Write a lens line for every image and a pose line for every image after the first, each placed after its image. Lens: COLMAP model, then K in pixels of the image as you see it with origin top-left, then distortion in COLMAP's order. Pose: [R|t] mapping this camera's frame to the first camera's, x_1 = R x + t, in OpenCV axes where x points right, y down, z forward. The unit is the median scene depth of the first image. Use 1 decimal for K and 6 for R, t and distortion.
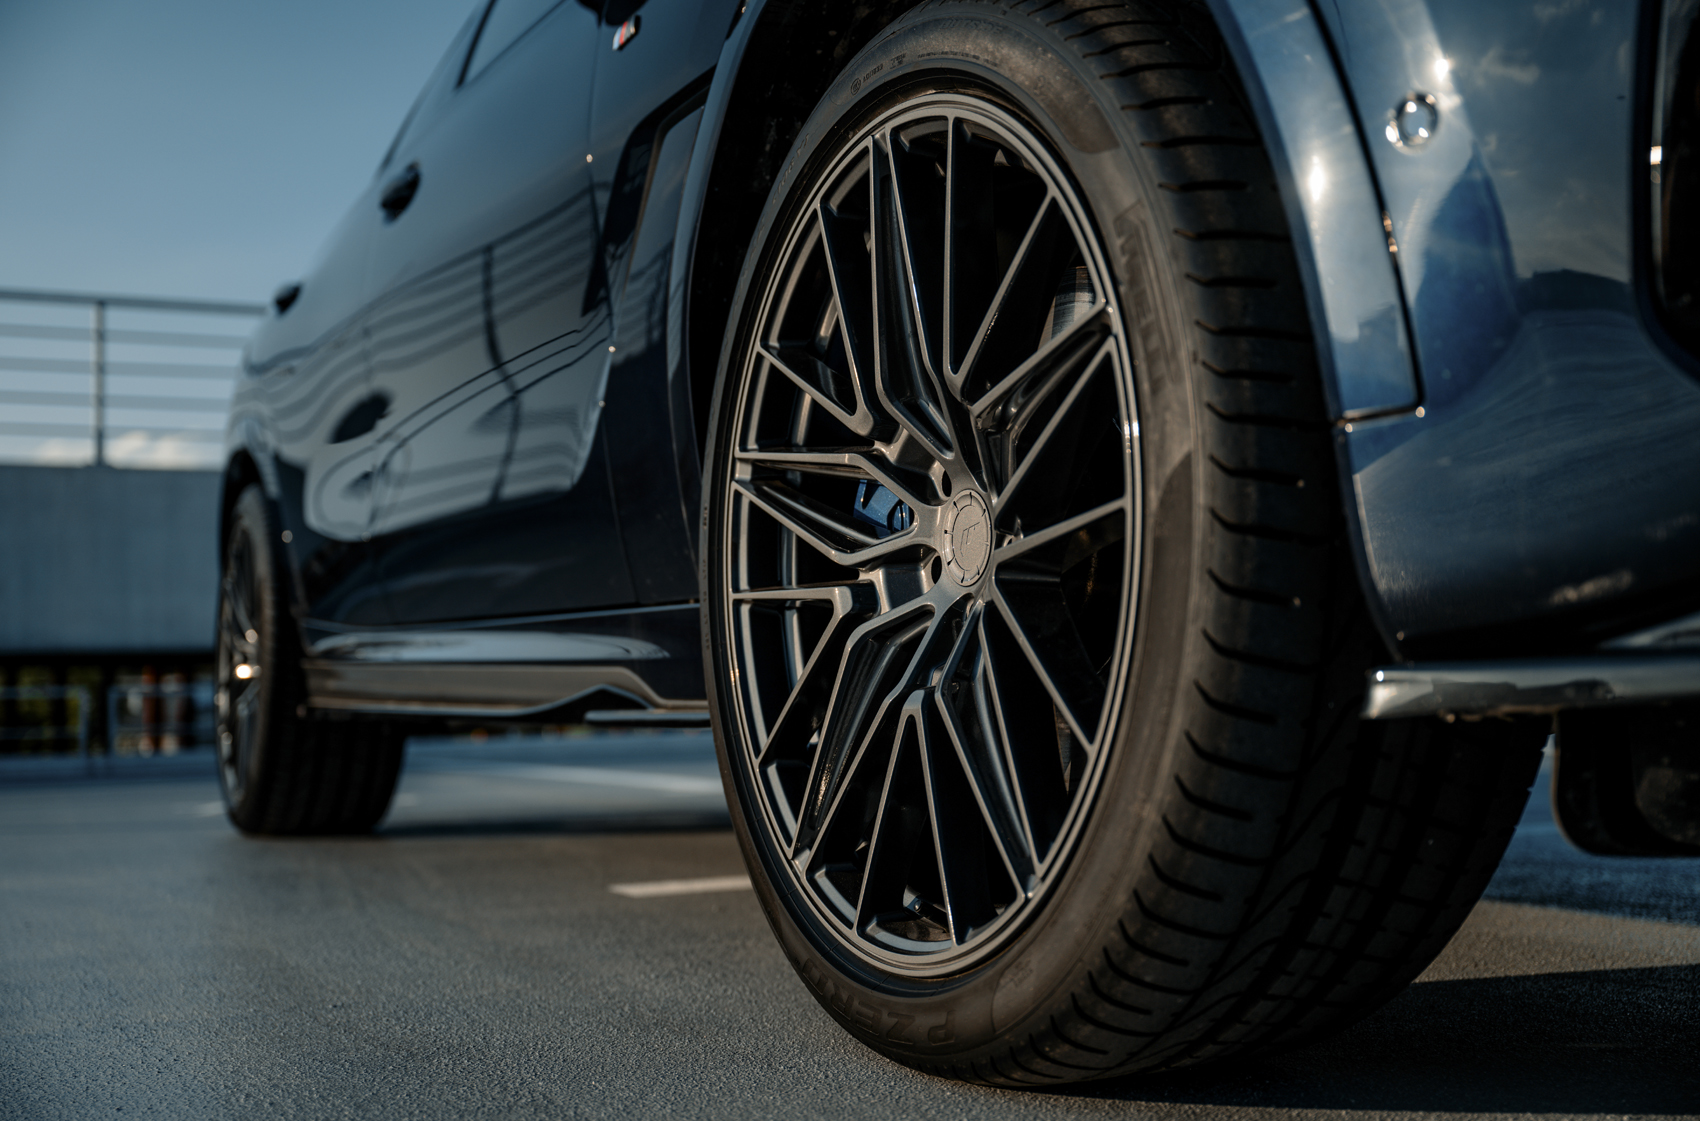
lens RADIAL K [[1984.6, 0, 850.0], [0, 1984.6, 560.5], [0, 0, 1]] dist [0.009387, -0.019335]
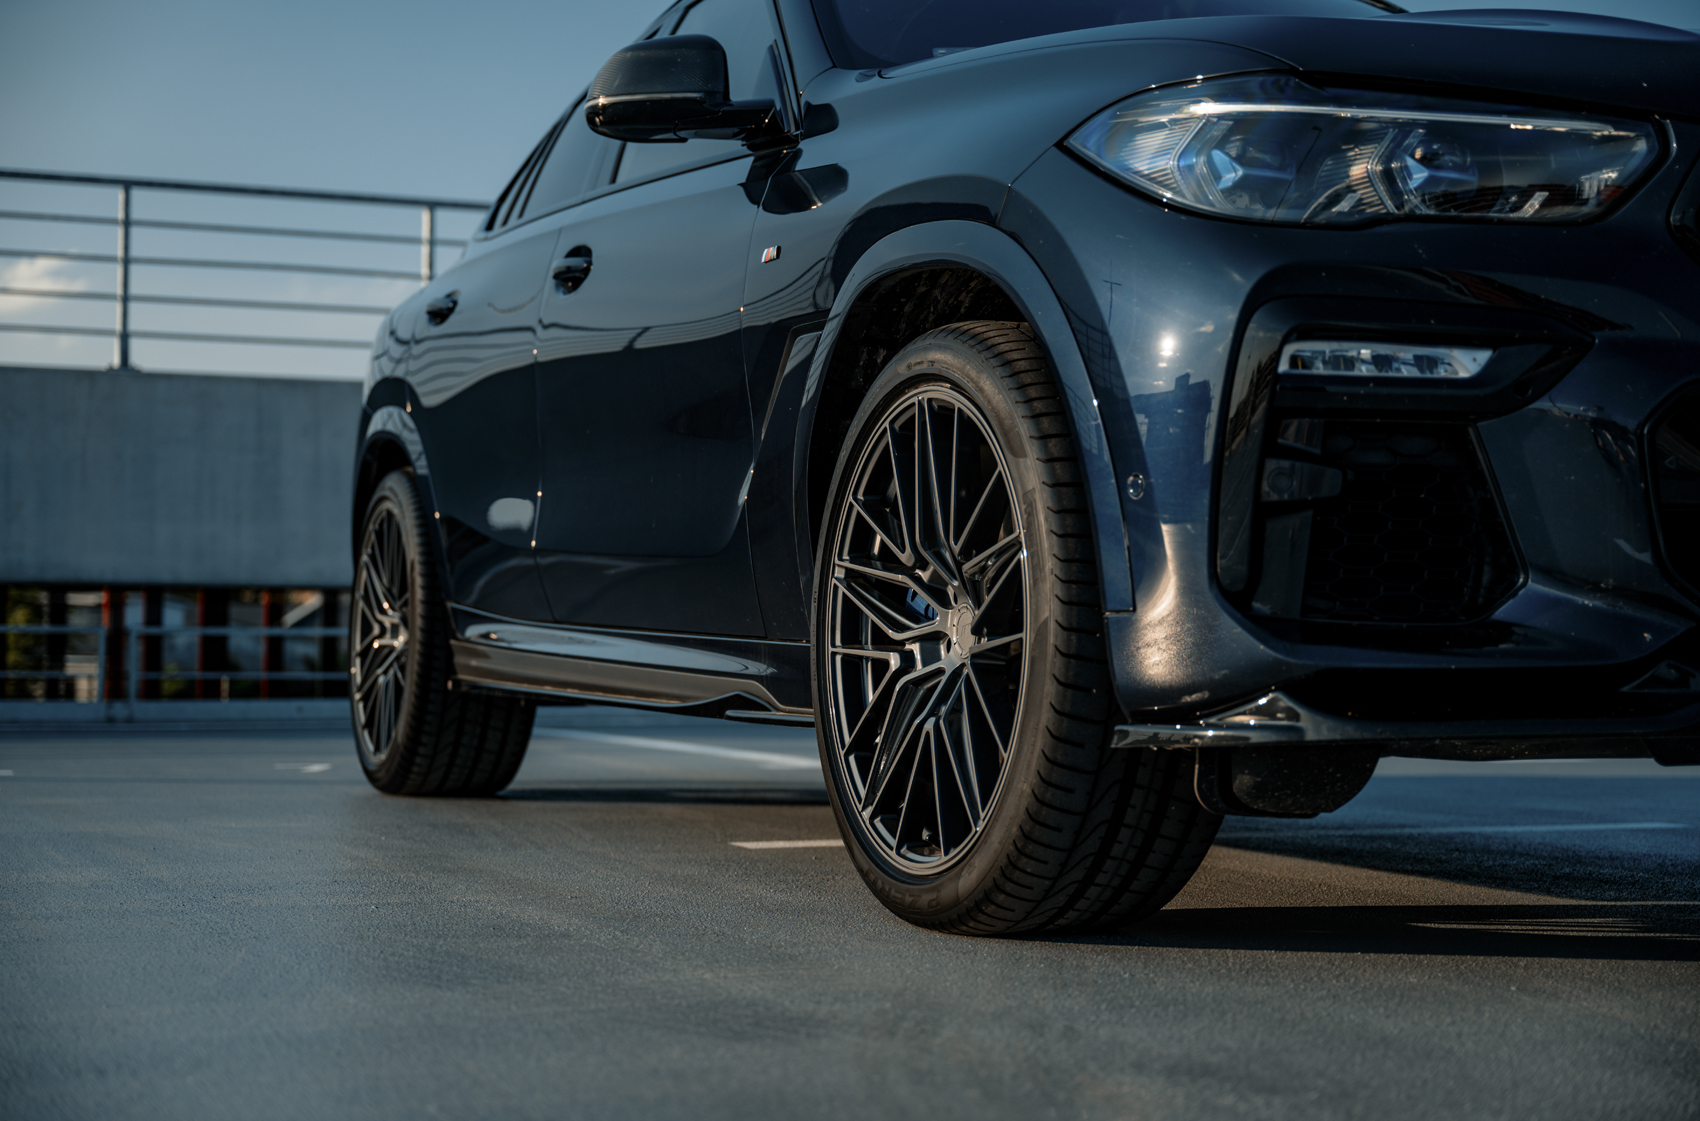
lens RADIAL K [[2981.6, 0, 810.3], [0, 2981.6, 561.5], [0, 0, 1]] dist [0.036806, 0.073684]
pose [[0.997023, 0.030668, -0.070750, 0.104501], [-0.027401, 0.998534, 0.046690, -0.186023], [0.072078, -0.044612, 0.996401, -1.580804]]
